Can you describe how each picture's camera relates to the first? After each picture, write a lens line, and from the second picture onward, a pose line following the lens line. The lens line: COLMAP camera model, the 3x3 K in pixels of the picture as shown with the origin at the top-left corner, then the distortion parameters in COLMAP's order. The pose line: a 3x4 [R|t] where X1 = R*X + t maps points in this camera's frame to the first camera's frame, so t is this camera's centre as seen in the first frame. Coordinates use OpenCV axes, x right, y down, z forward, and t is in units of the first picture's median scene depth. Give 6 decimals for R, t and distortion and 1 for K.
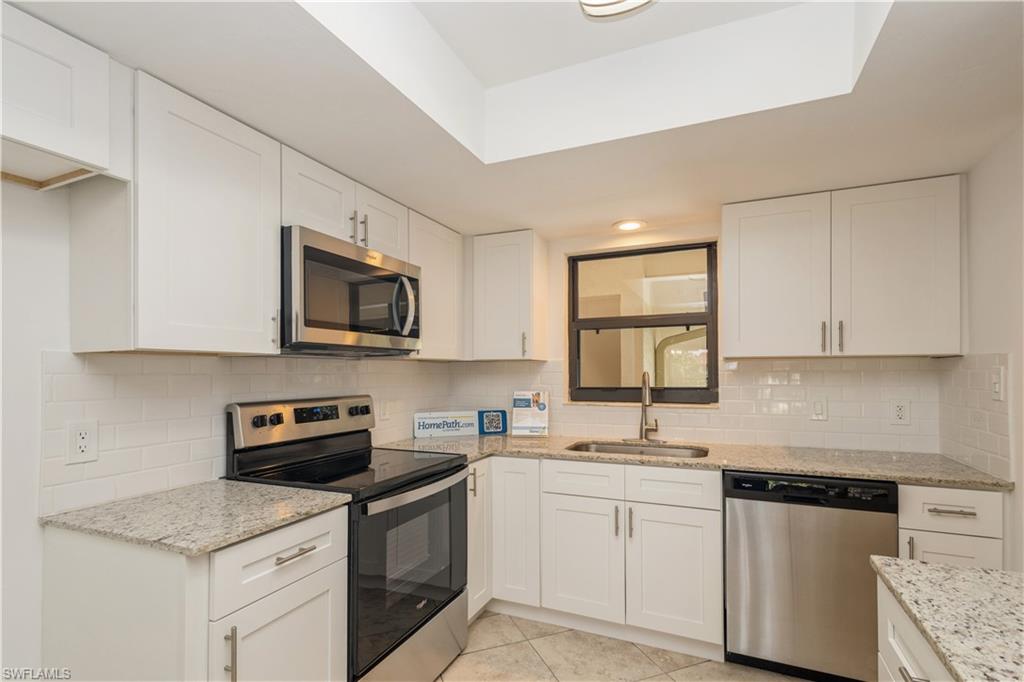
lens RADIAL K [[478.6, 0, 506.0], [0, 478.6, 365.6], [0, 0, 1]] dist [-0.001674, 0.000091]
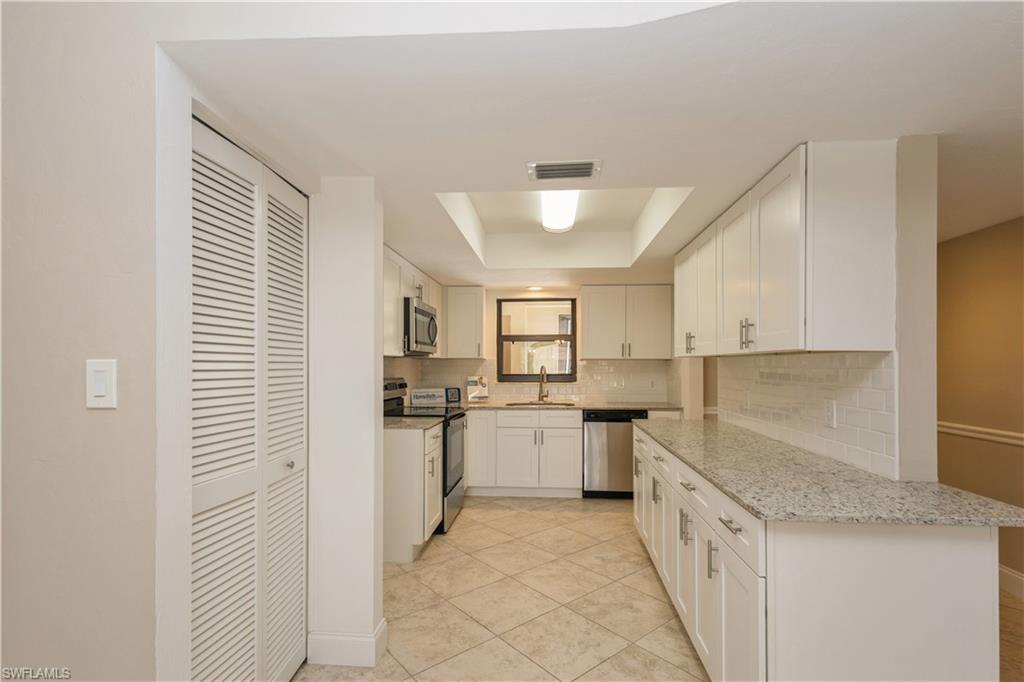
lens RADIAL K [[478.6, 0, 498.9], [0, 478.6, 365.7], [0, 0, 1]] dist [-0.001674, 0.000091]
pose [[0.948200, 0.005984, 0.317618, -0.472837], [-0.009900, 0.999894, 0.010714, -0.005053], [-0.317520, -0.013304, 0.948158, -0.744323]]
